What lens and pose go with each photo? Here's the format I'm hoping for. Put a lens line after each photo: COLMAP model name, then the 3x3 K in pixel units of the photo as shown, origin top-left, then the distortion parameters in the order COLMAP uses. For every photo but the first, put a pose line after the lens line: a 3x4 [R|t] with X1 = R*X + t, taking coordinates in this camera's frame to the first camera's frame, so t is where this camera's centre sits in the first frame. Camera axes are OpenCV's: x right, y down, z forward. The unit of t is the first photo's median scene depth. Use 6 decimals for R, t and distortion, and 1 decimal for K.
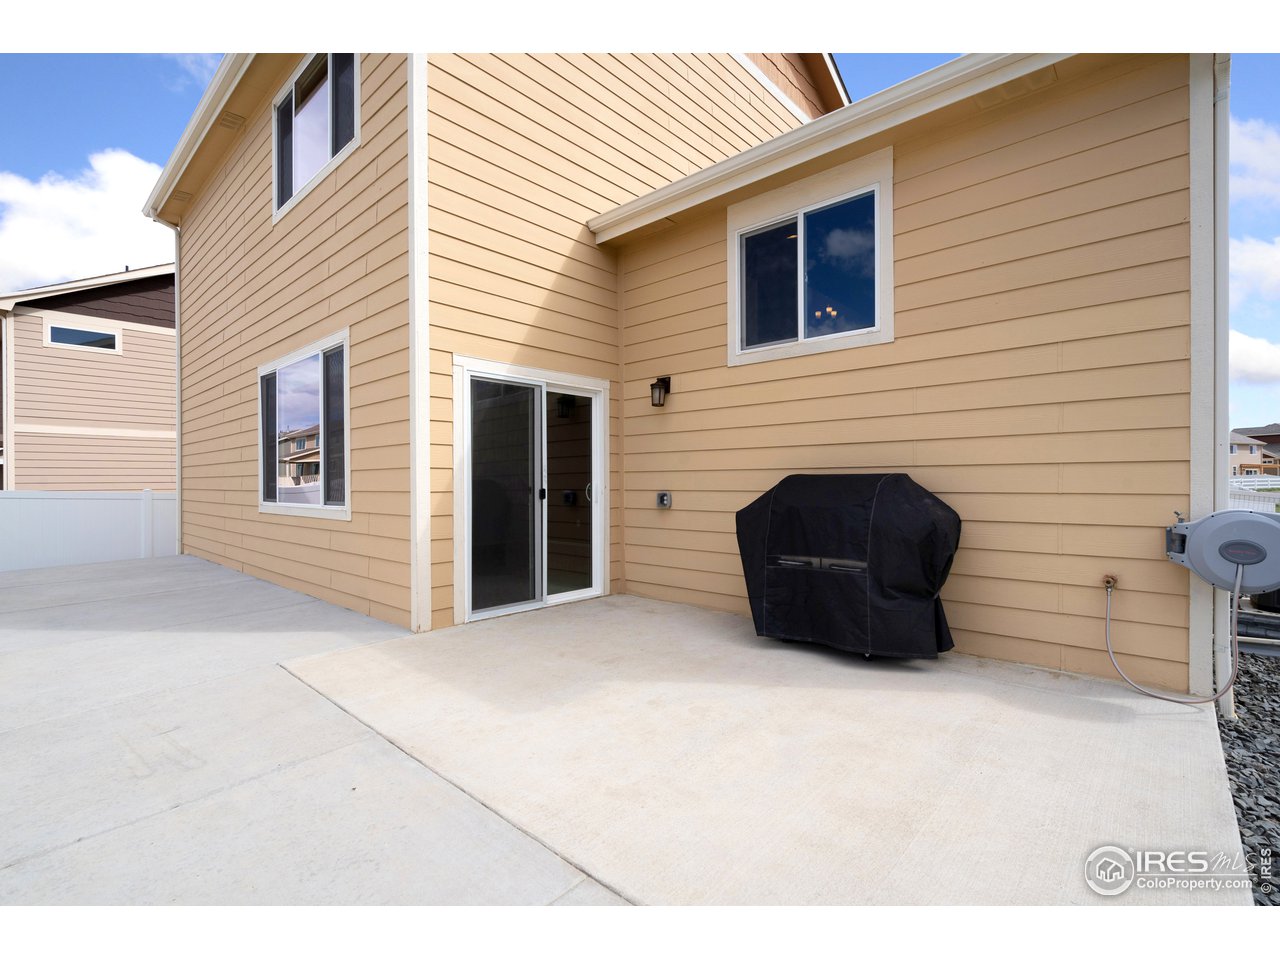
lens RADIAL K [[584.1, 0, 638.0], [0, 584.1, 487.9], [0, 0, 1]] dist [-0.004537, -0.001003]
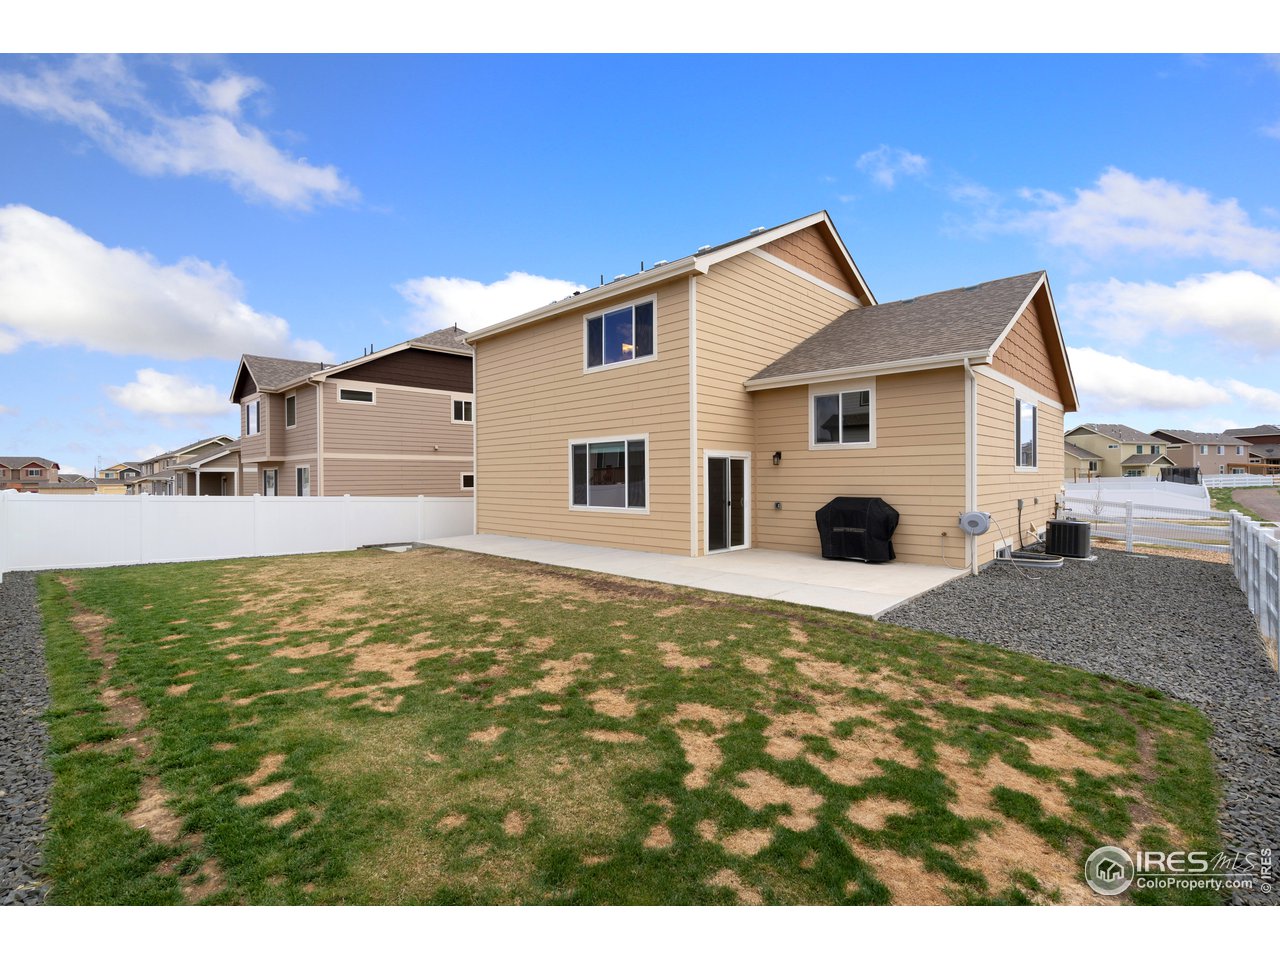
lens RADIAL K [[584.1, 0, 641.9], [0, 584.1, 479.3], [0, 0, 1]] dist [-0.004537, -0.001003]
pose [[0.999949, -0.000202, -0.010139, -0.485747], [0.000131, 0.999976, -0.006945, -0.069955], [0.010141, 0.006943, 0.999924, -1.344417]]
